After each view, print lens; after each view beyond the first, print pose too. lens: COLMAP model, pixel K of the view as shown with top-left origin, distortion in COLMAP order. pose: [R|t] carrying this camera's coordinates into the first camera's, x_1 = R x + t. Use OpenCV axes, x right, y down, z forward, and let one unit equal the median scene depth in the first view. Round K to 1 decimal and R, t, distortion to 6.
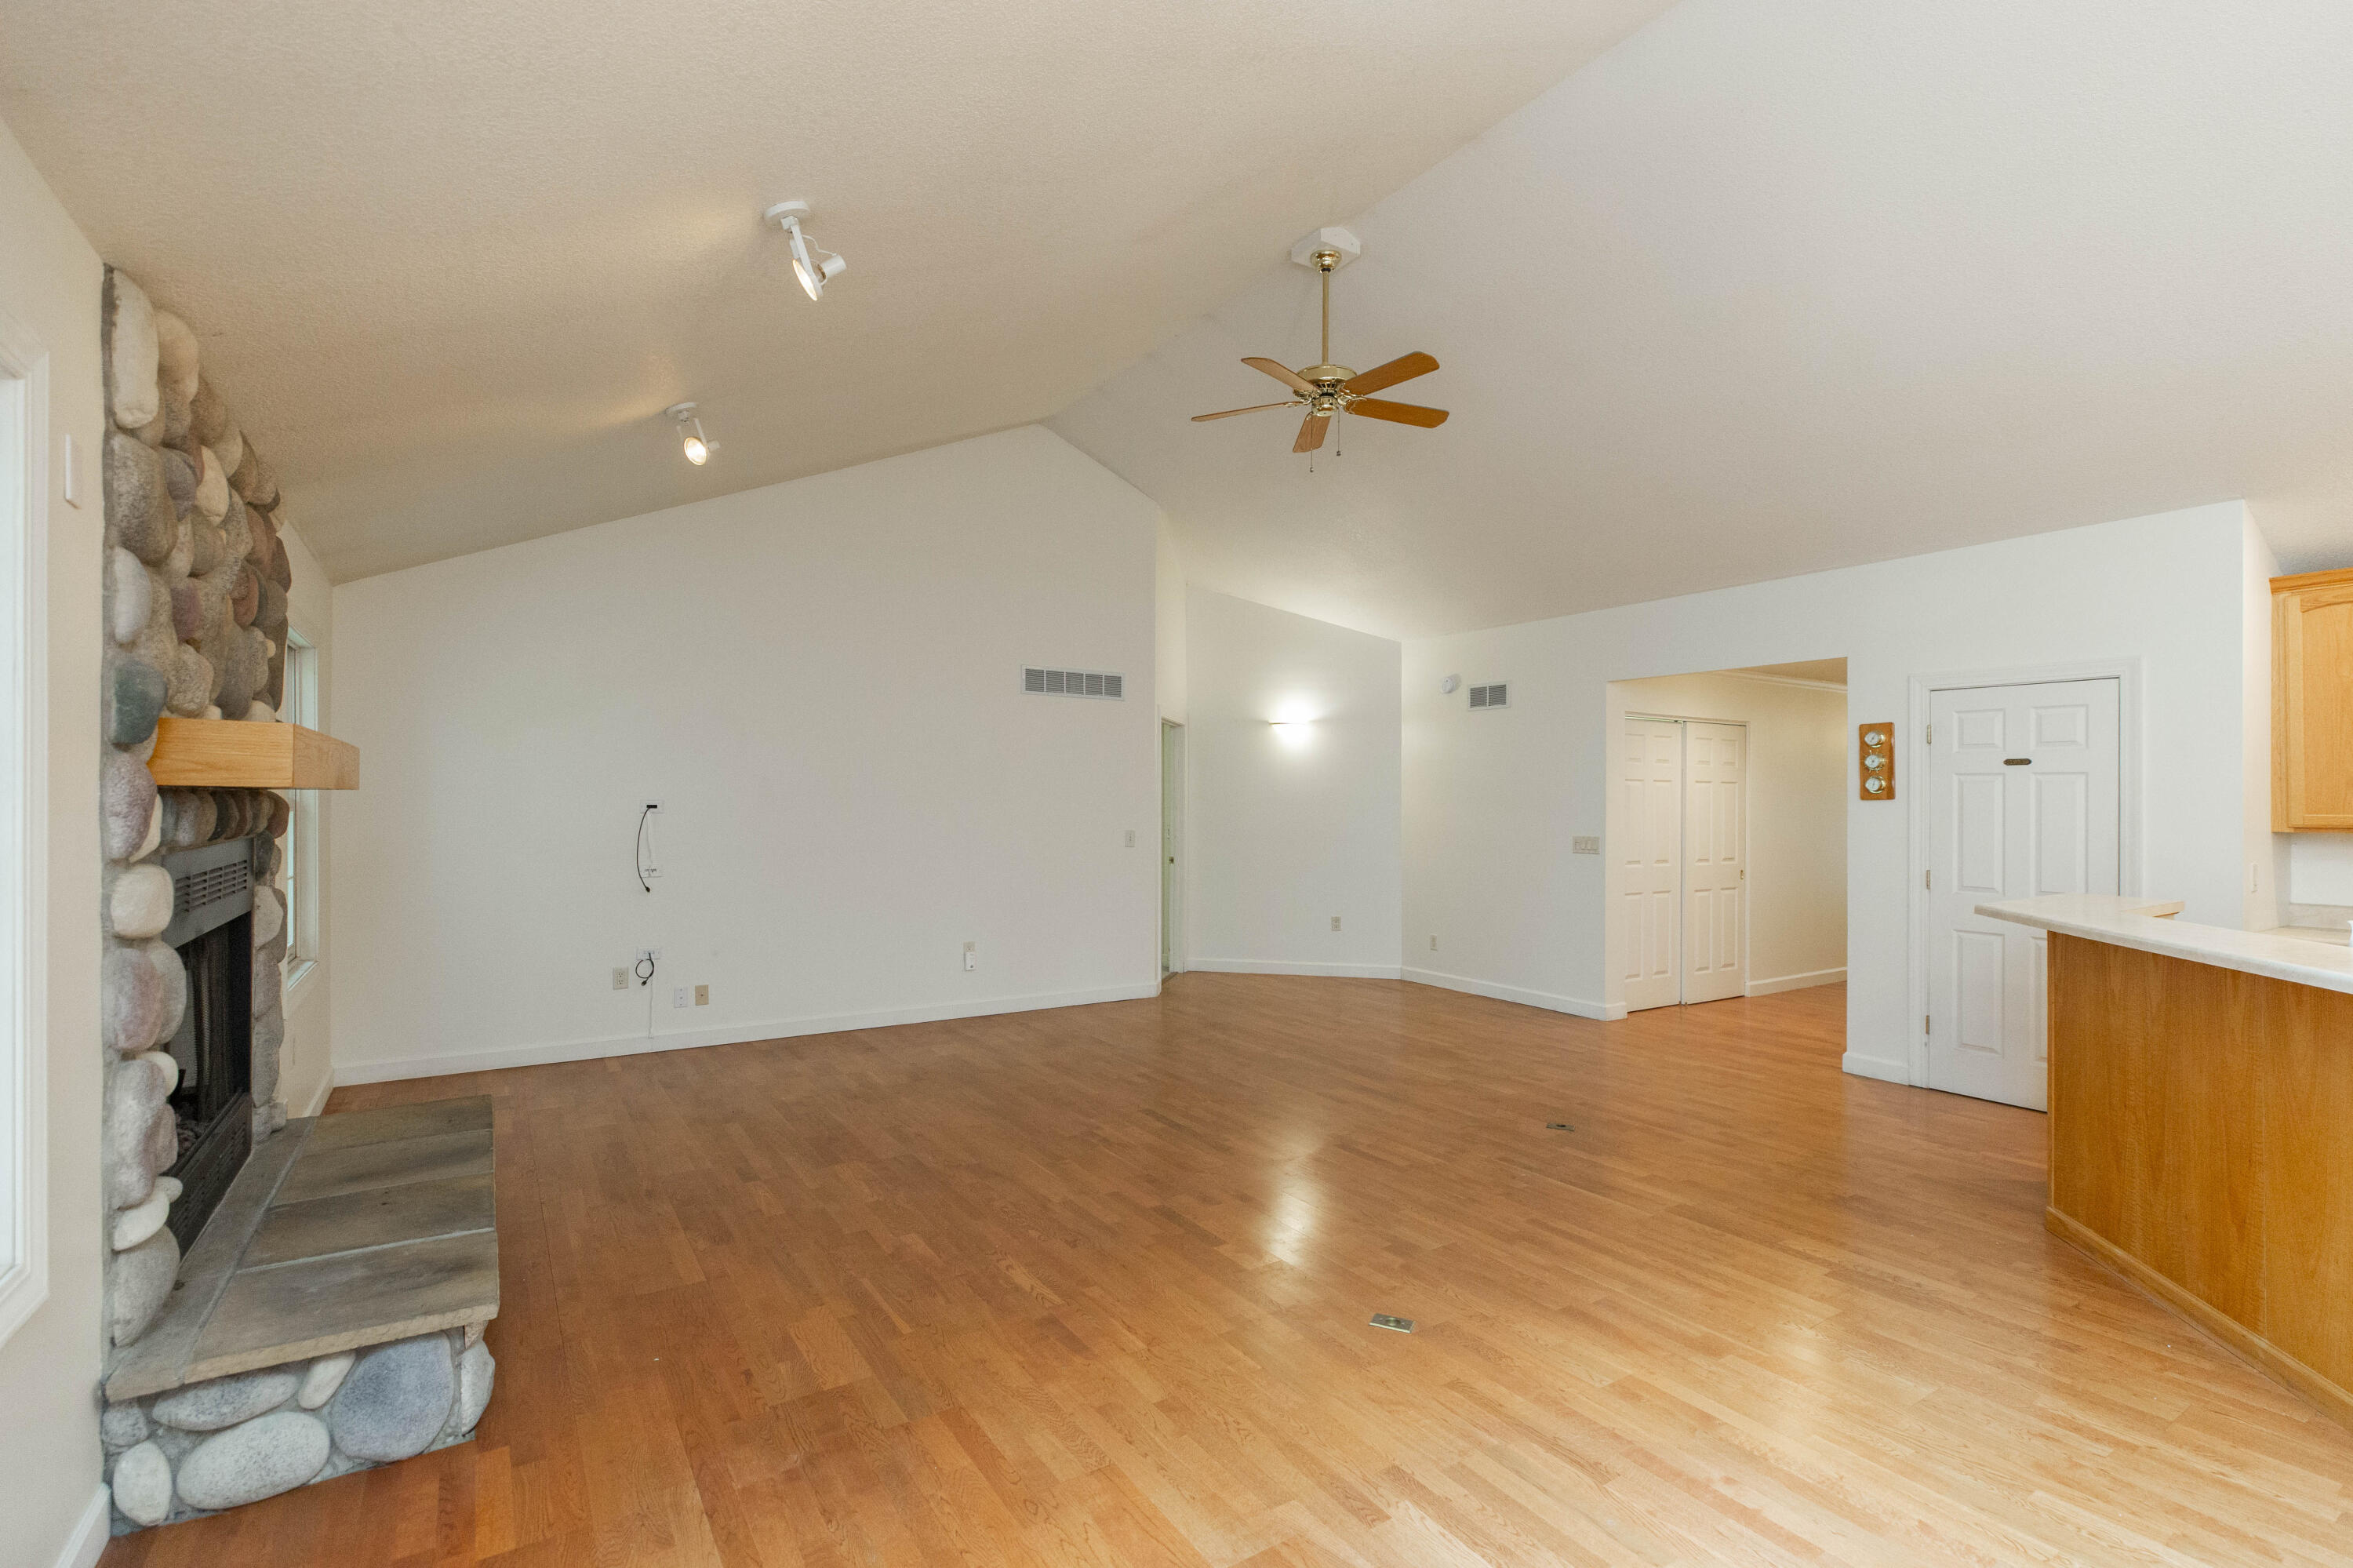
lens RADIAL K [[1070.0, 0, 1222.7], [0, 1070.0, 792.2], [0, 0, 1]] dist [0.011248, 0.001081]
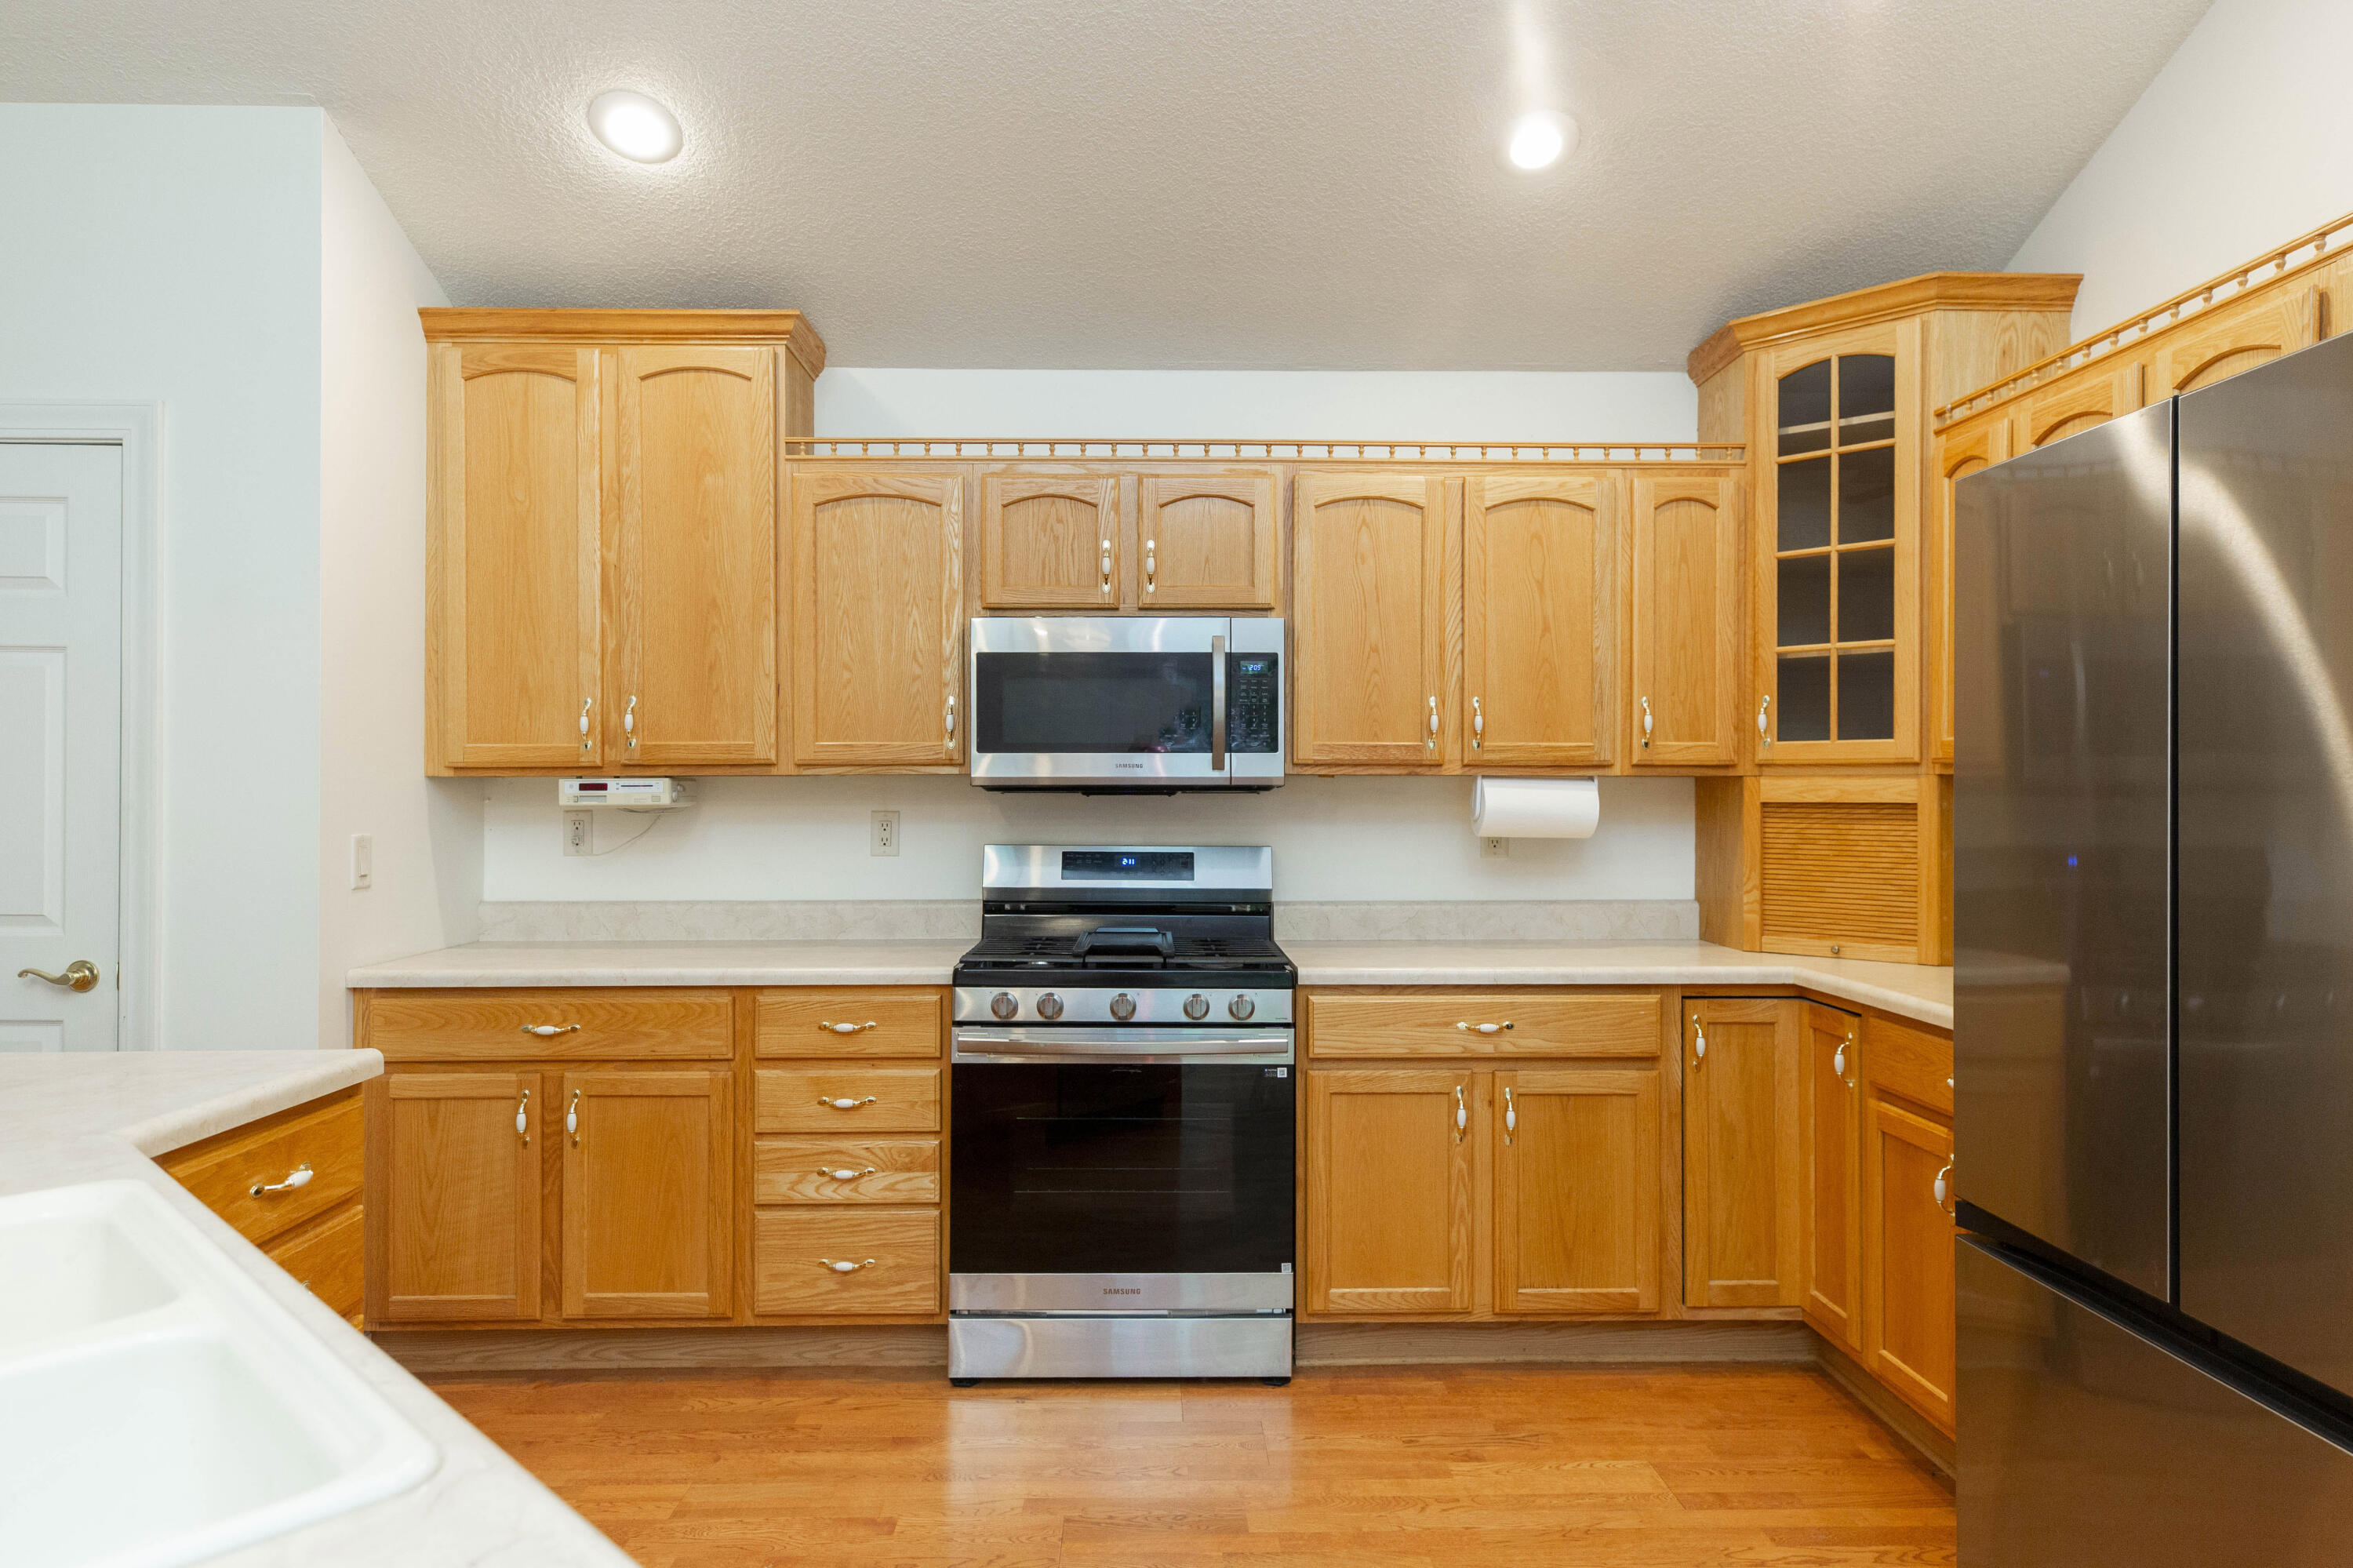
lens RADIAL K [[1389.3, 0, 1177.1], [0, 1389.3, 786.6], [0, 0, 1]] dist [0.007158, 0.000514]
pose [[0.543638, -0.006693, 0.839293, 0.601458], [-0.008200, 0.999878, 0.013285, 0.030344], [-0.839280, -0.014104, 0.543517, 0.307152]]
